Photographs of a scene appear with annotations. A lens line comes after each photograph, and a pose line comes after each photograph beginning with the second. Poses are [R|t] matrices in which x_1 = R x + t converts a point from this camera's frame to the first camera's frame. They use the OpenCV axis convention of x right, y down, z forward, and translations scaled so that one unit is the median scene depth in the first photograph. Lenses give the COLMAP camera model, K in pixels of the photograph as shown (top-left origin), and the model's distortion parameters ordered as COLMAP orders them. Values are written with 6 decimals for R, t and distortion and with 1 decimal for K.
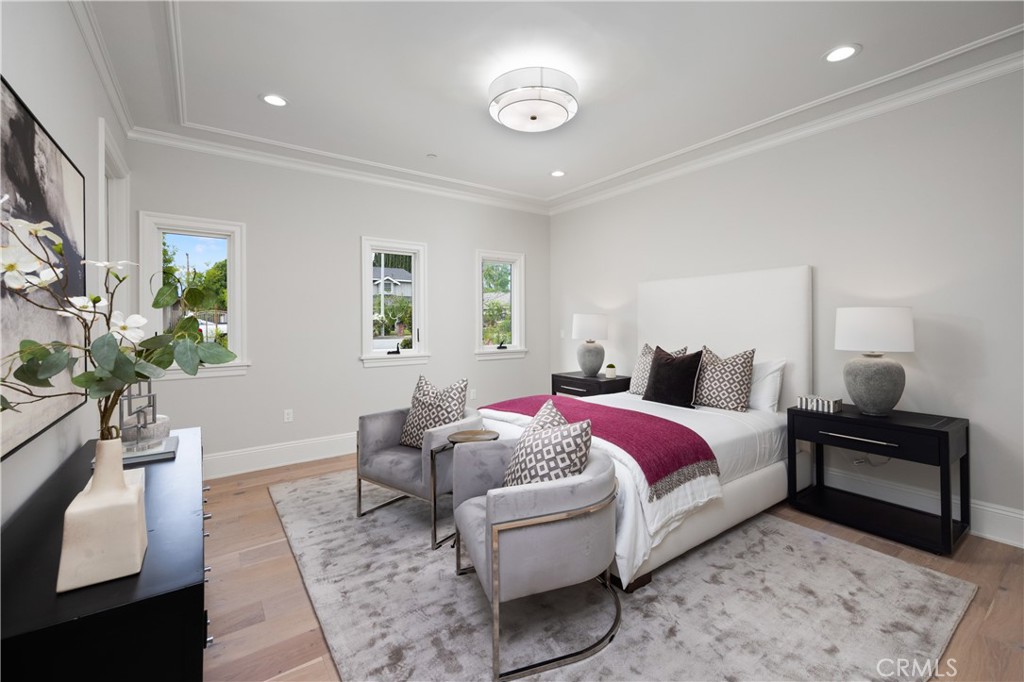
lens RADIAL K [[437.3, 0, 515.0], [0, 437.3, 321.5], [0, 0, 1]] dist [0.003858, 0.000180]
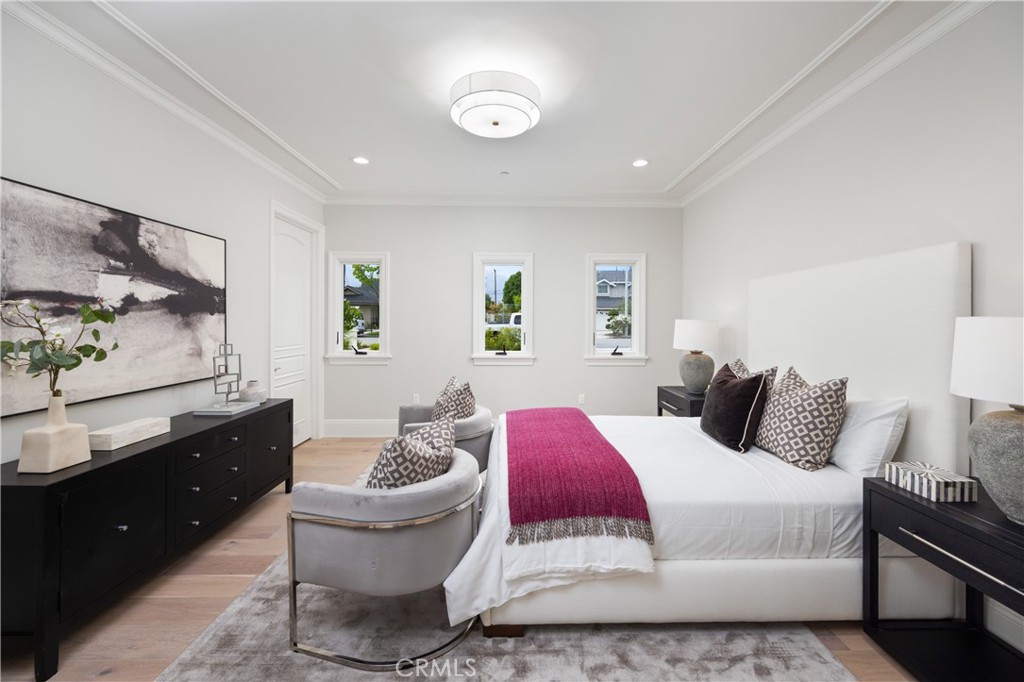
lens RADIAL K [[410.9, 0, 516.2], [0, 410.9, 325.0], [0, 0, 1]] dist [-0.001740, -0.000219]
pose [[0.821955, 0.012893, -0.569406, 0.514873], [-0.007740, 0.999904, 0.011466, -0.020866], [0.569499, -0.005017, 0.821976, 0.225231]]
